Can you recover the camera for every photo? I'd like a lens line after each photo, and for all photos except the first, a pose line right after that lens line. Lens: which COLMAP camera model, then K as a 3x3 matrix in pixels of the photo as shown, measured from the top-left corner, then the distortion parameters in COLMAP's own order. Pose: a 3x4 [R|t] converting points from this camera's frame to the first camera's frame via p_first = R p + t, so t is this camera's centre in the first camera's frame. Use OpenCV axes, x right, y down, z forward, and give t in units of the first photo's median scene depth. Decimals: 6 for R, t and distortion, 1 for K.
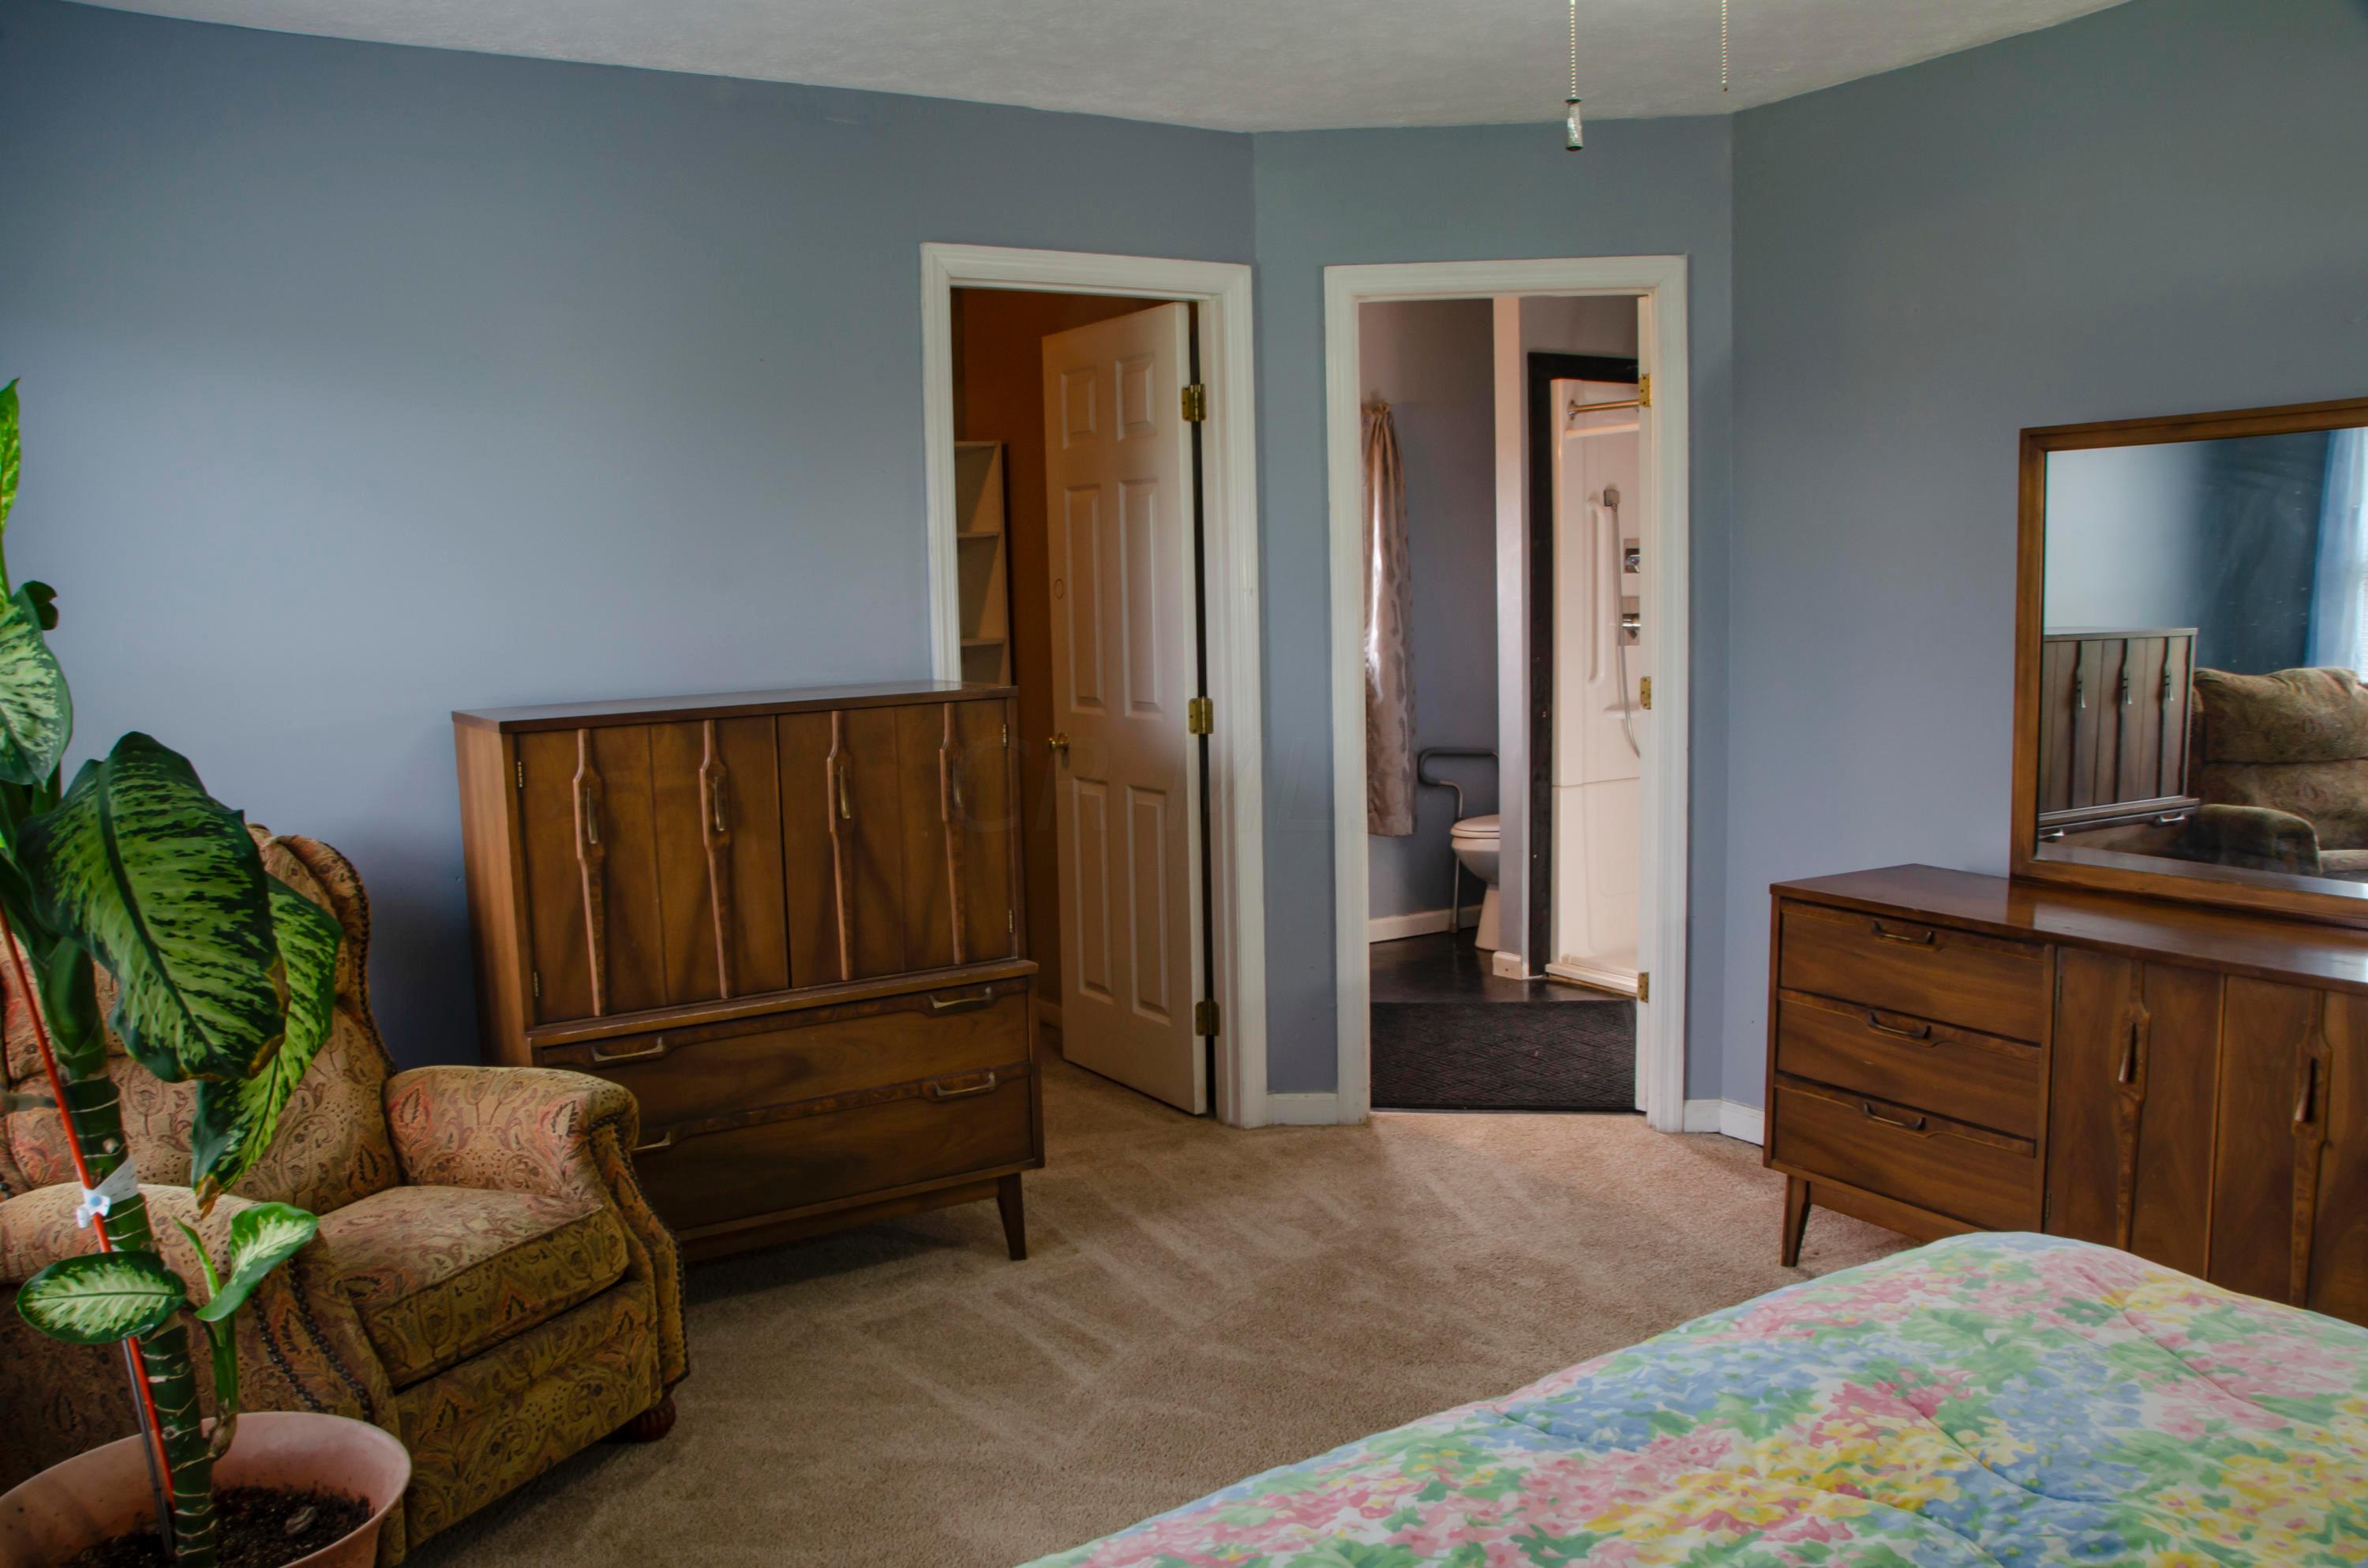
lens RADIAL K [[1871.1, 0, 1167.0], [0, 1871.1, 825.6], [0, 0, 1]] dist [-0.176625, 0.181602]
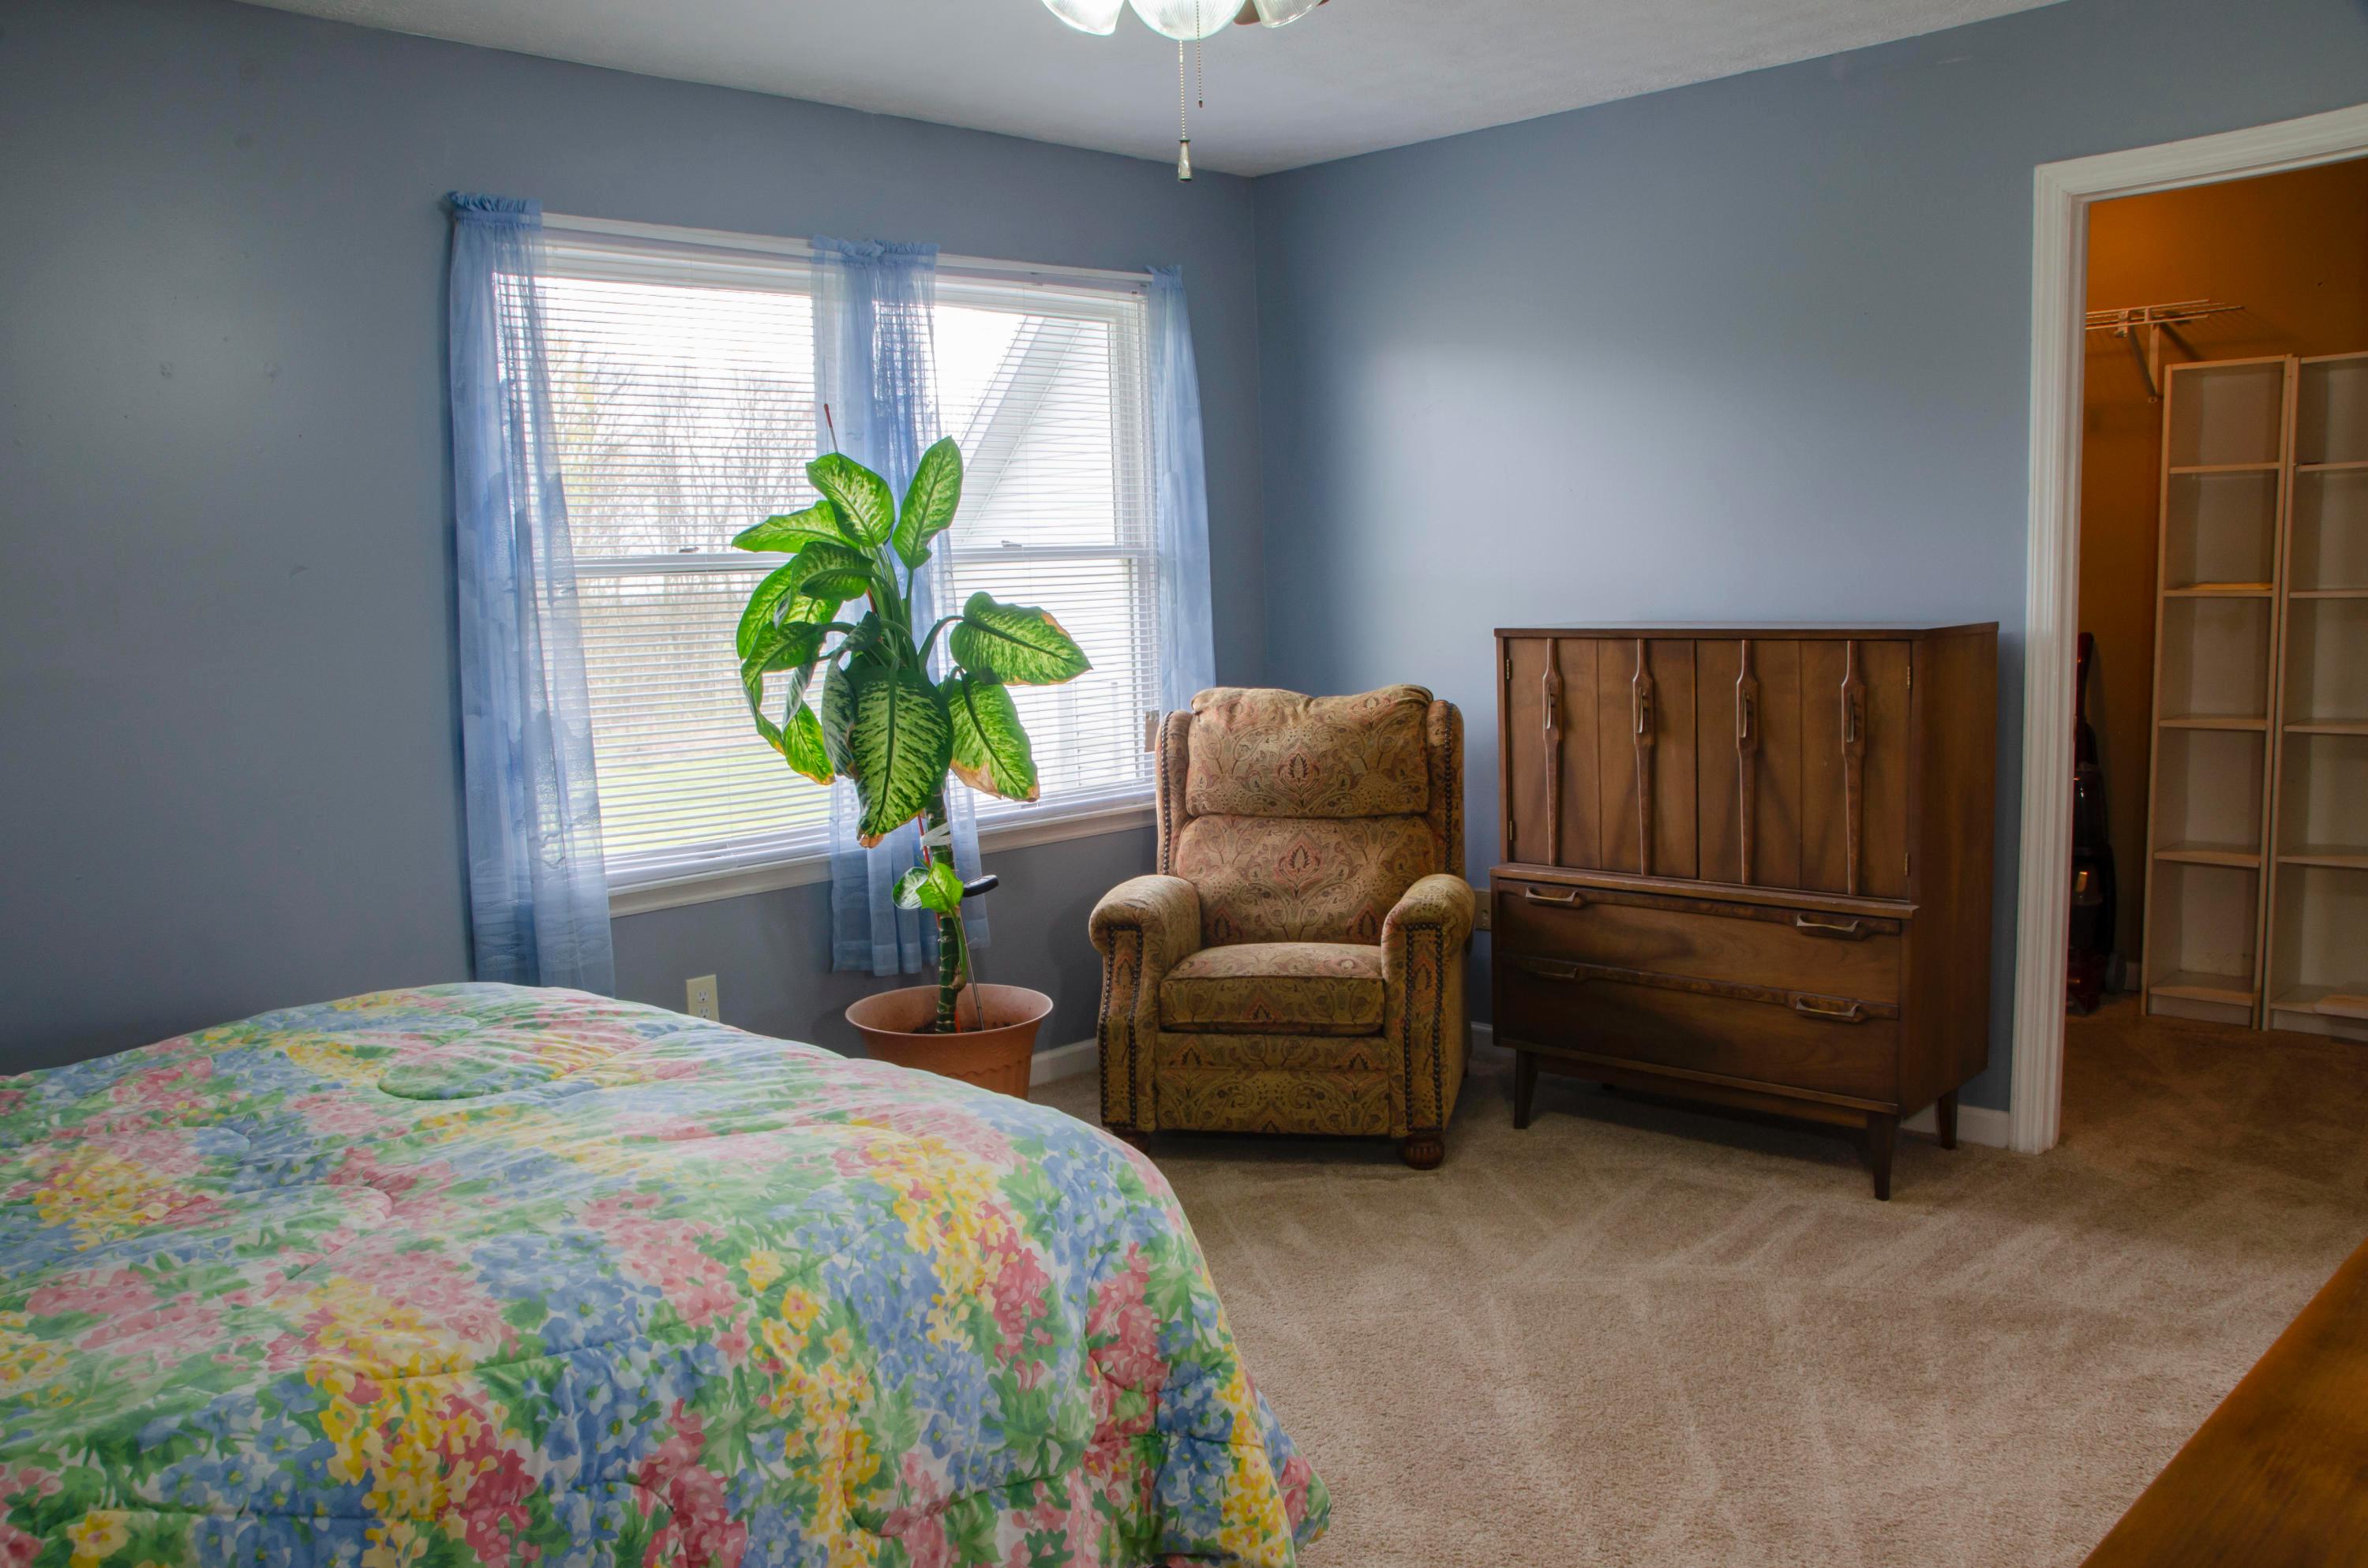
lens RADIAL K [[1871.1, 0, 1167.0], [0, 1871.1, 825.6], [0, 0, 1]] dist [-0.176625, 0.181602]
pose [[0.239777, 0.151206, -0.958981, 0.824285], [-0.100072, 0.986384, 0.130505, -0.062025], [0.965657, 0.064675, 0.251644, 0.404184]]
